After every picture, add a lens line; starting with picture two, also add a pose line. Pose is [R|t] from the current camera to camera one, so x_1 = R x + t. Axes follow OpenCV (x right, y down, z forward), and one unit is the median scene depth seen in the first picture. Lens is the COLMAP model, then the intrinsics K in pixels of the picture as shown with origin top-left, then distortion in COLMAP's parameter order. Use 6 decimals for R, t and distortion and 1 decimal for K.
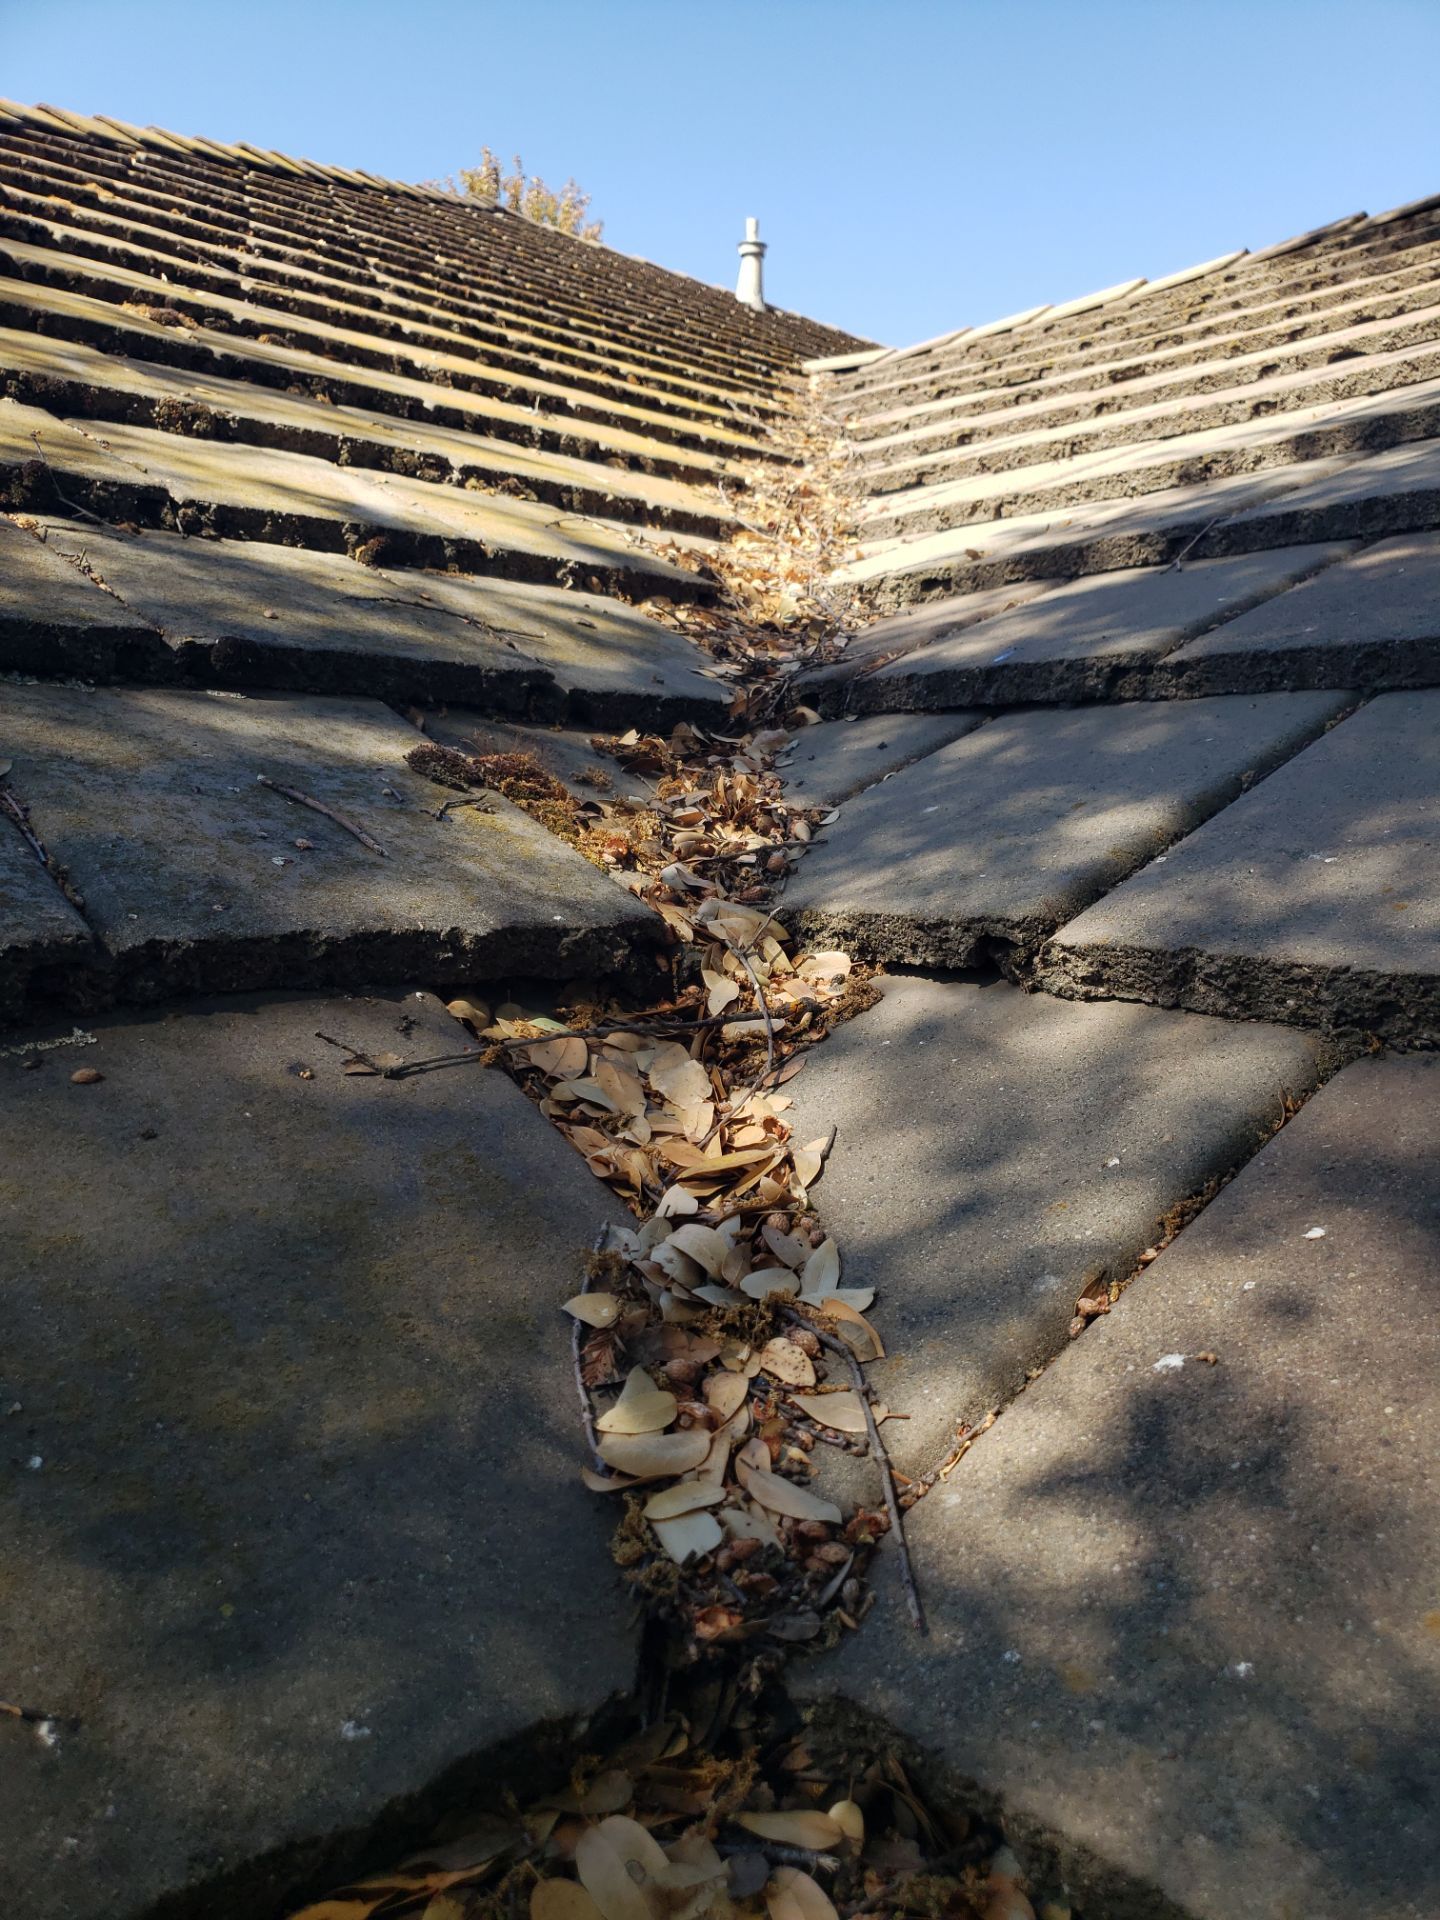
lens RADIAL K [[1454.3, 0, 759.2], [0, 1454.3, 1019.3], [0, 0, 1]] dist [-0.006960, 0.015580]
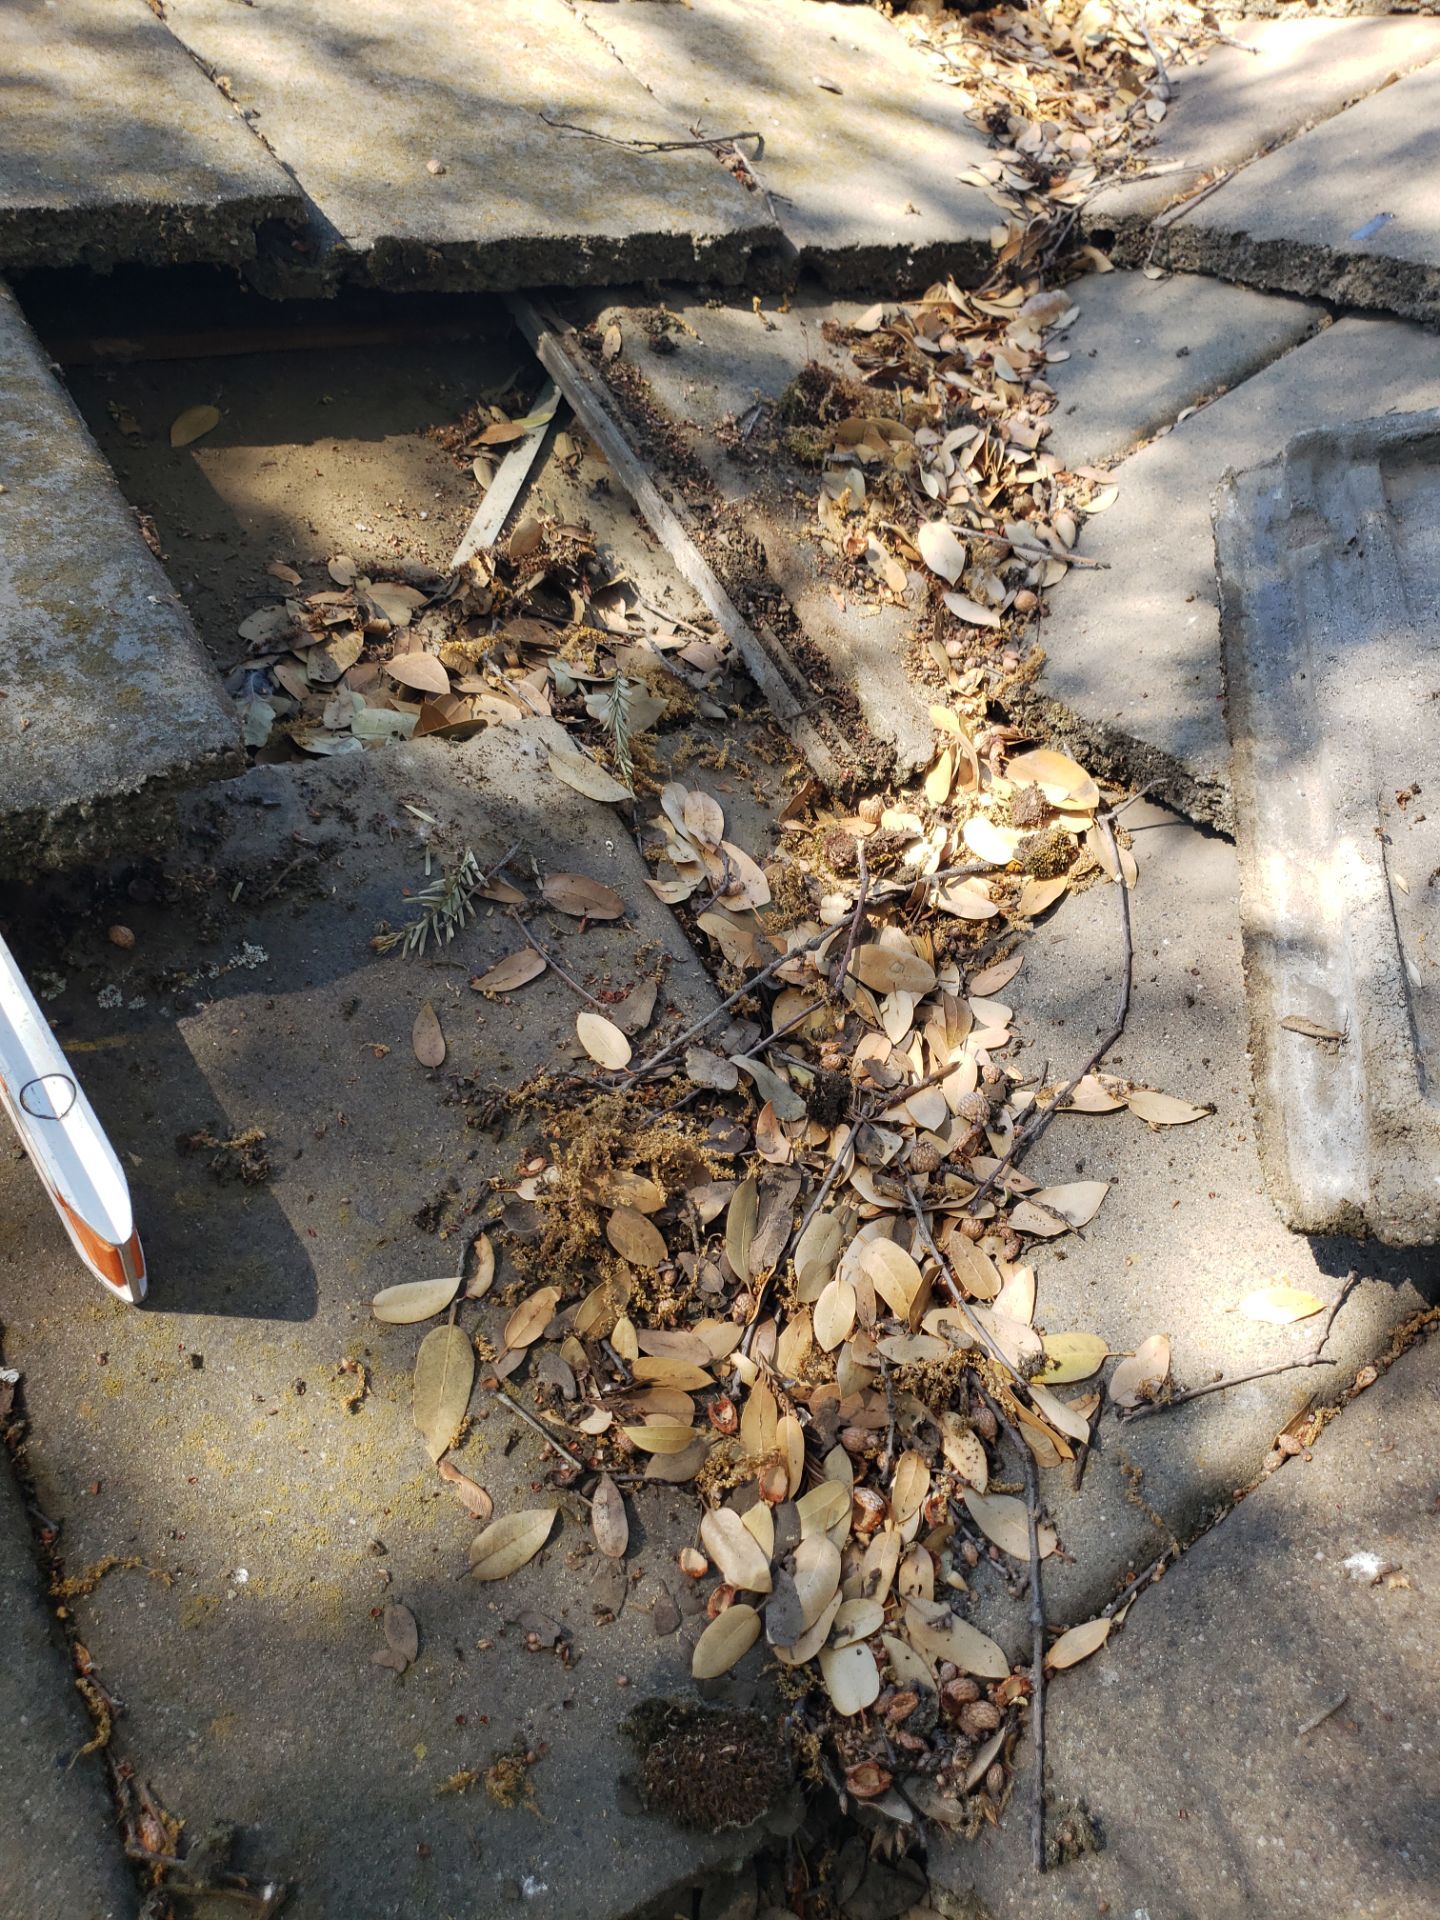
lens RADIAL K [[1454.3, 0, 780.9], [0, 1454.3, 942.7], [0, 0, 1]] dist [-0.006960, 0.015580]
pose [[0.989013, 0.106205, -0.102829, -0.013298], [-0.051671, 0.900077, 0.432656, -0.167695], [0.138504, -0.422589, 0.895676, 0.083753]]
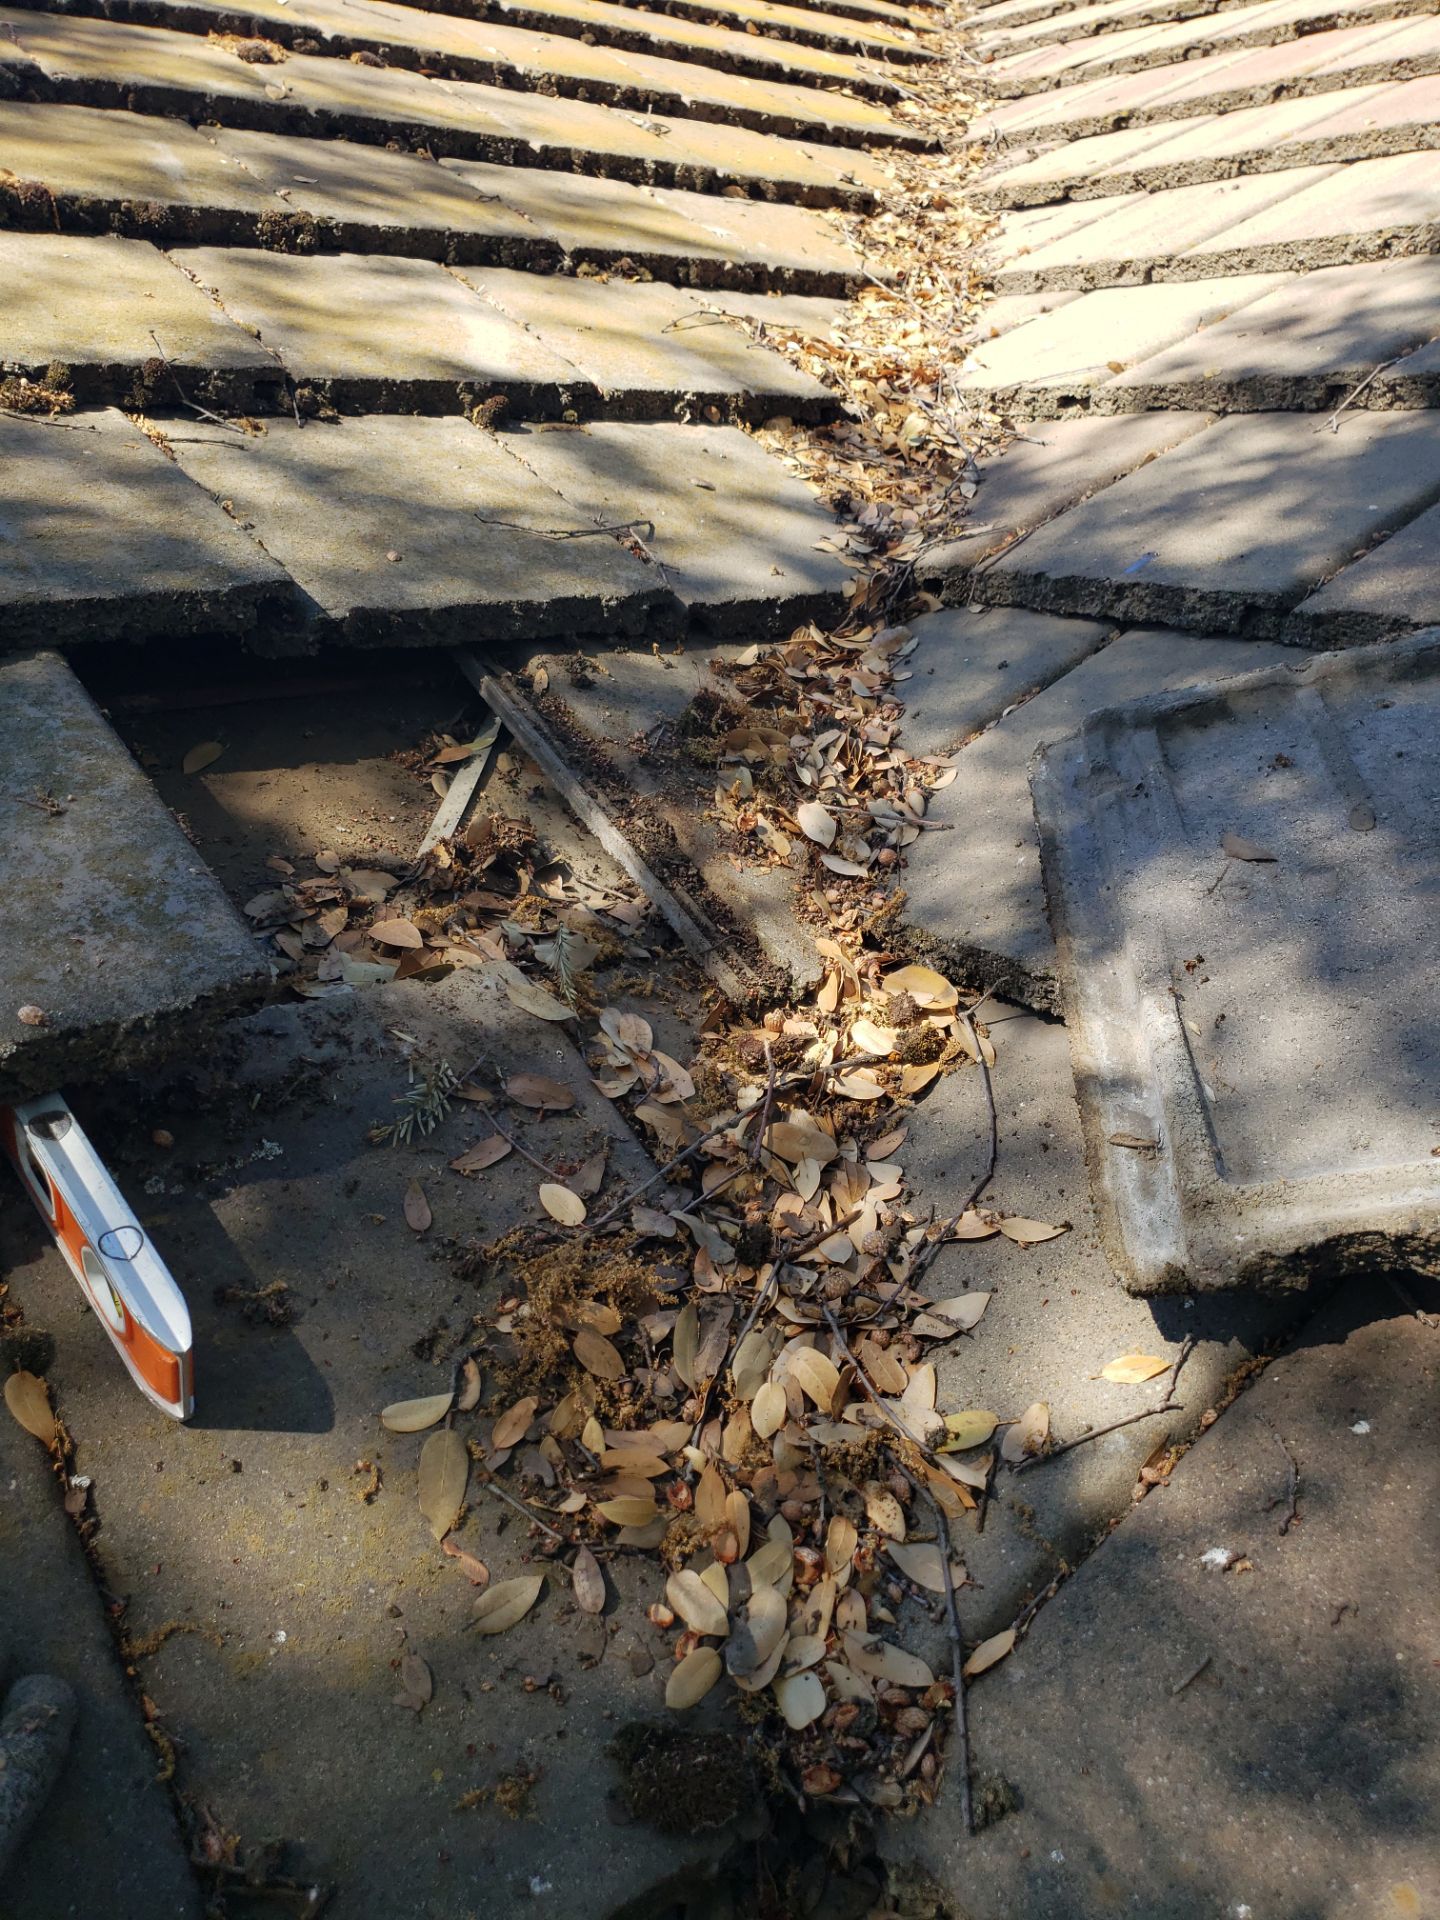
lens RADIAL K [[1454.3, 0, 747.5], [0, 1454.3, 970.5], [0, 0, 1]] dist [-0.006960, 0.015580]
pose [[0.996009, 0.020744, -0.086810, 0.000624], [-0.000403, 0.973653, 0.228034, -0.153797], [0.089253, -0.227089, 0.969775, -0.015400]]
